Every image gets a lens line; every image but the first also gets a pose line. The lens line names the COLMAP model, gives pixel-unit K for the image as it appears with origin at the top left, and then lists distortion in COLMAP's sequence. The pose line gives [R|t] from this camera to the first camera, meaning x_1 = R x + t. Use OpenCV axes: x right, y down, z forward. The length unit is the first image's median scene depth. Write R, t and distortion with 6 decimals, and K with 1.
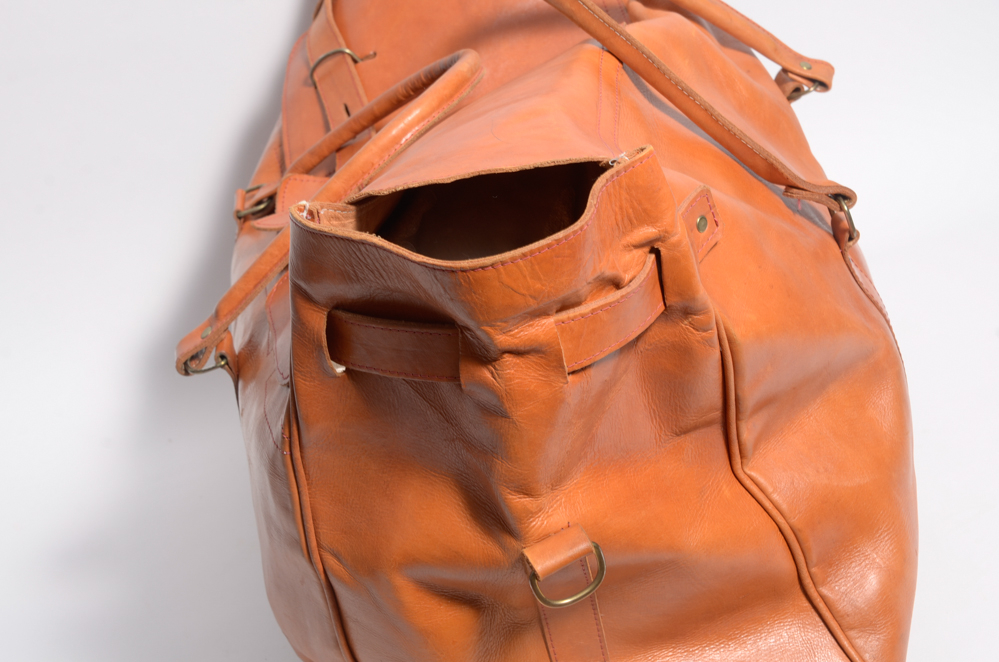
lens RADIAL K [[1893.2, 0, 523.7], [0, 1893.2, 332.2], [0, 0, 1]] dist [0.087032, 0.335451]
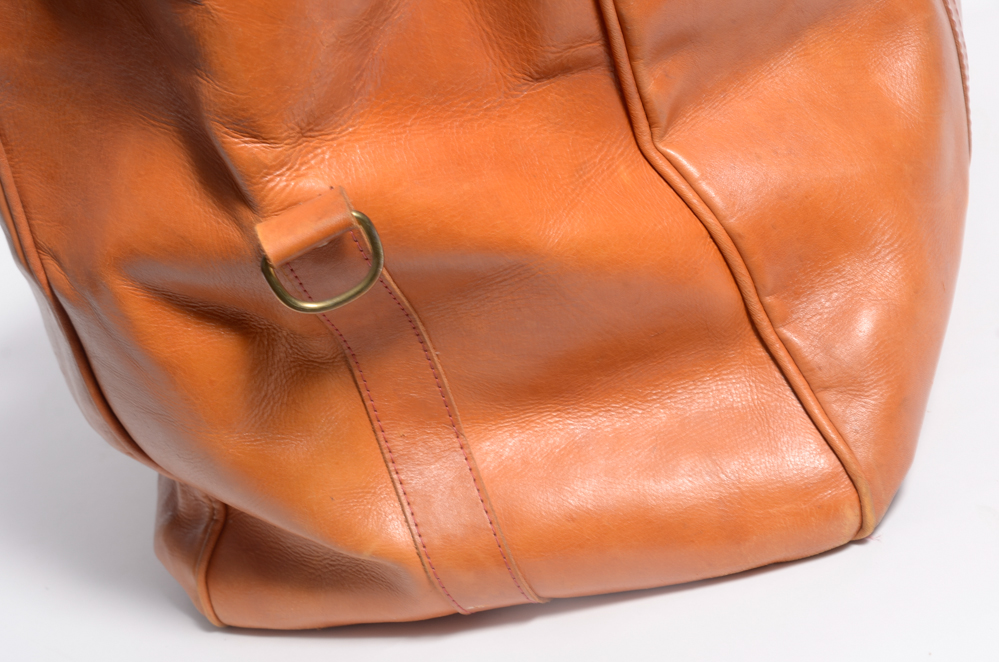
lens RADIAL K [[1893.2, 0, 523.7], [0, 1893.2, 332.2], [0, 0, 1]] dist [0.087032, 0.335451]
pose [[0.981883, 0.009660, -0.189244, 0.200308], [-0.006636, 0.999840, 0.016608, 0.129654], [0.189374, -0.015052, 0.981790, 0.334176]]
